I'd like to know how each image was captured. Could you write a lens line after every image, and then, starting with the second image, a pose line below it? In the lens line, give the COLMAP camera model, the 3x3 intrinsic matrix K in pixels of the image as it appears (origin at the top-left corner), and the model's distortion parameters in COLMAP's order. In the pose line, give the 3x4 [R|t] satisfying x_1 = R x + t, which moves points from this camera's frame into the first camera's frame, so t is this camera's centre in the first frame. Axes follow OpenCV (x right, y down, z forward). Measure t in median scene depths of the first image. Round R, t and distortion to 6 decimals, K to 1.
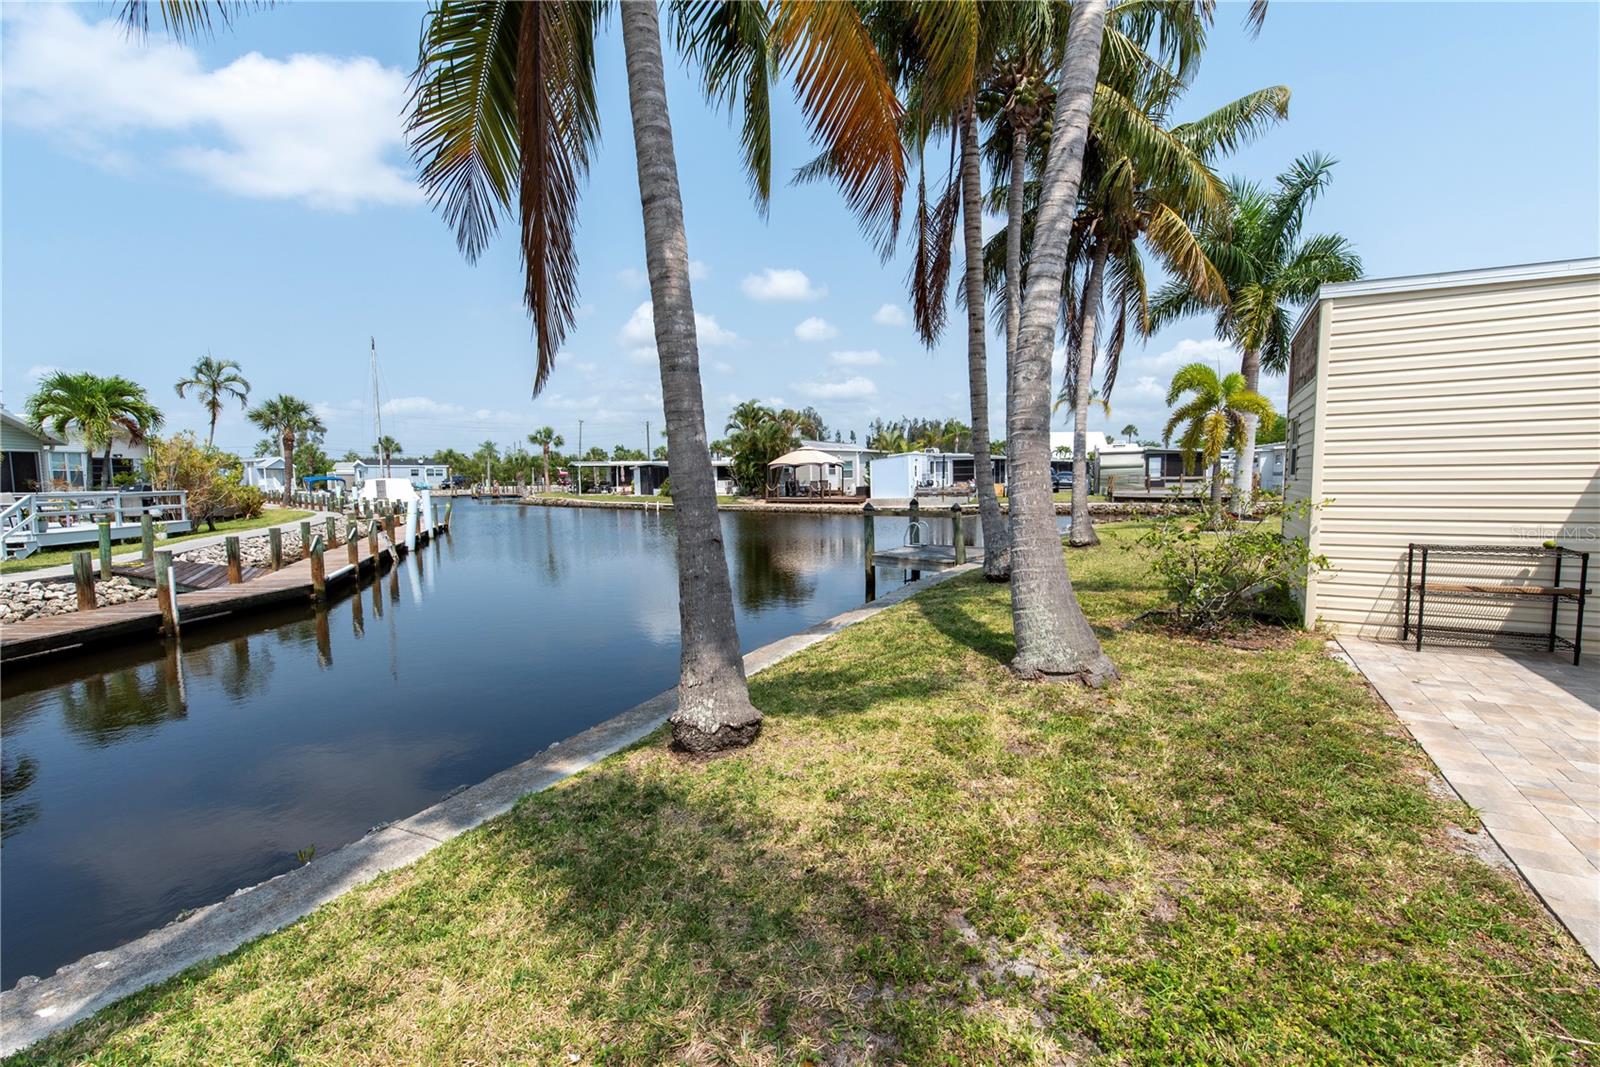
lens RADIAL K [[686.1, 0, 810.1], [0, 686.1, 531.1], [0, 0, 1]] dist [0.002052, -0.000780]
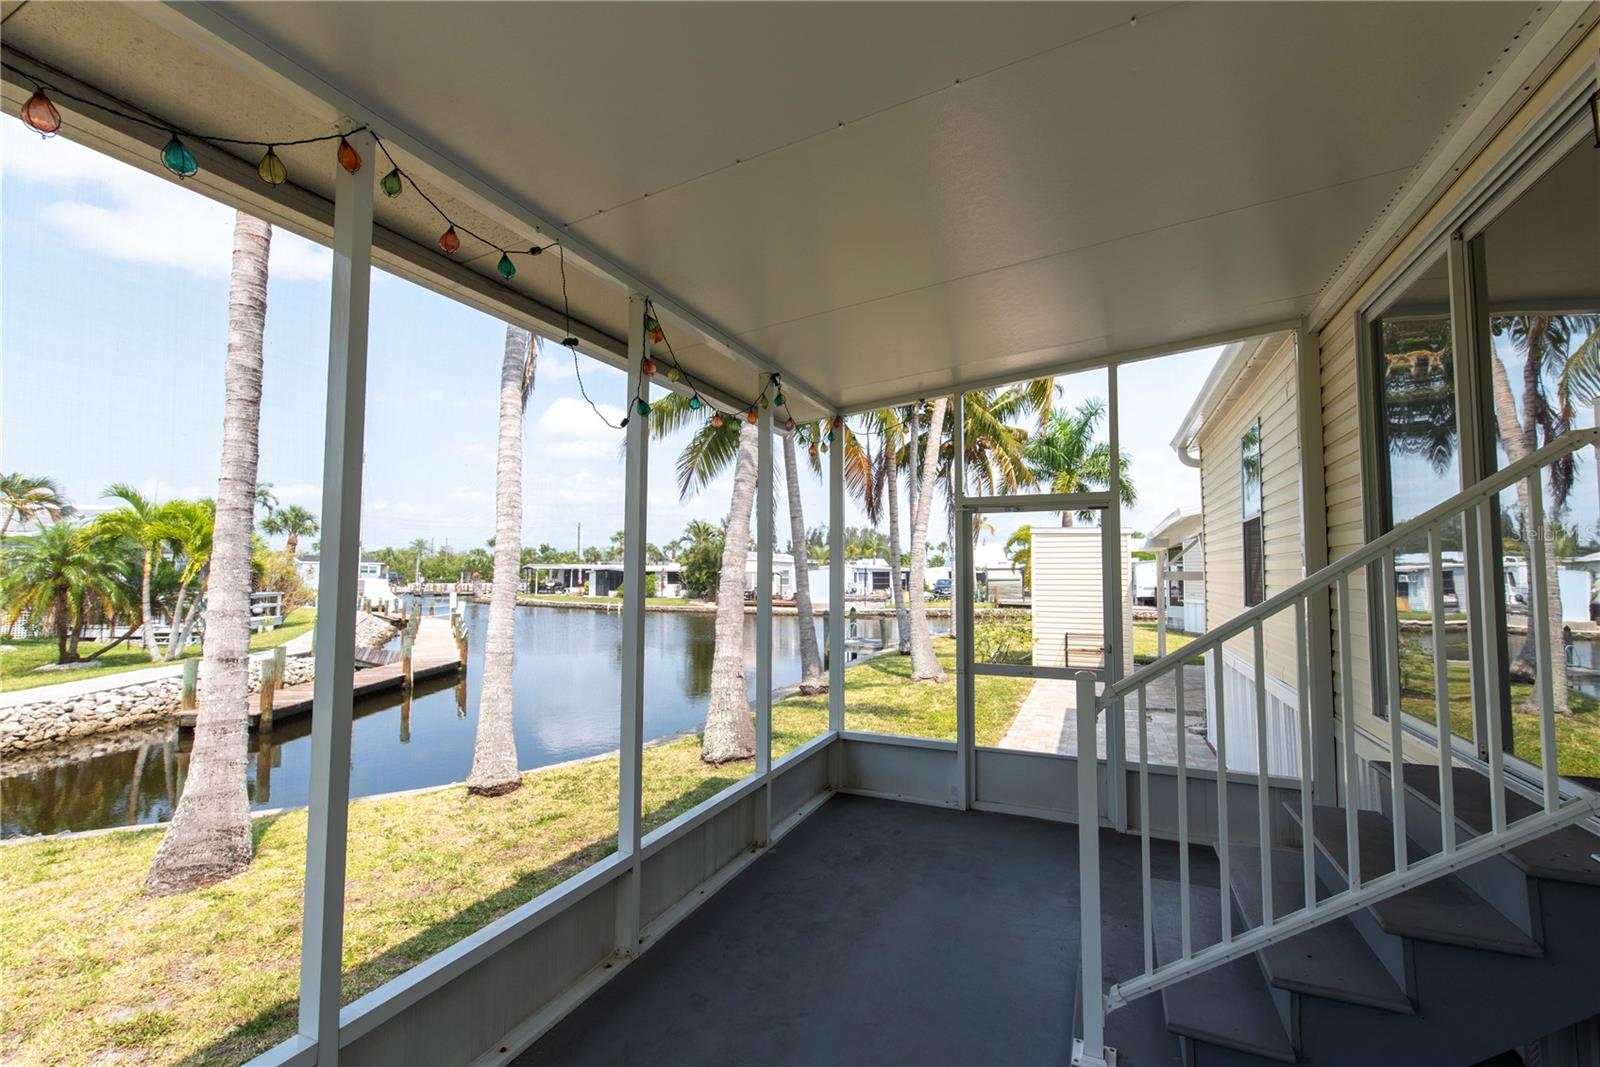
lens RADIAL K [[686.1, 0, 795.9], [0, 686.1, 536.9], [0, 0, 1]] dist [0.002052, -0.000780]
pose [[0.994726, 0.021424, 0.100307, -0.046984], [-0.007535, 0.990563, -0.136850, 0.002872], [-0.102292, 0.135372, 0.985500, -0.181861]]
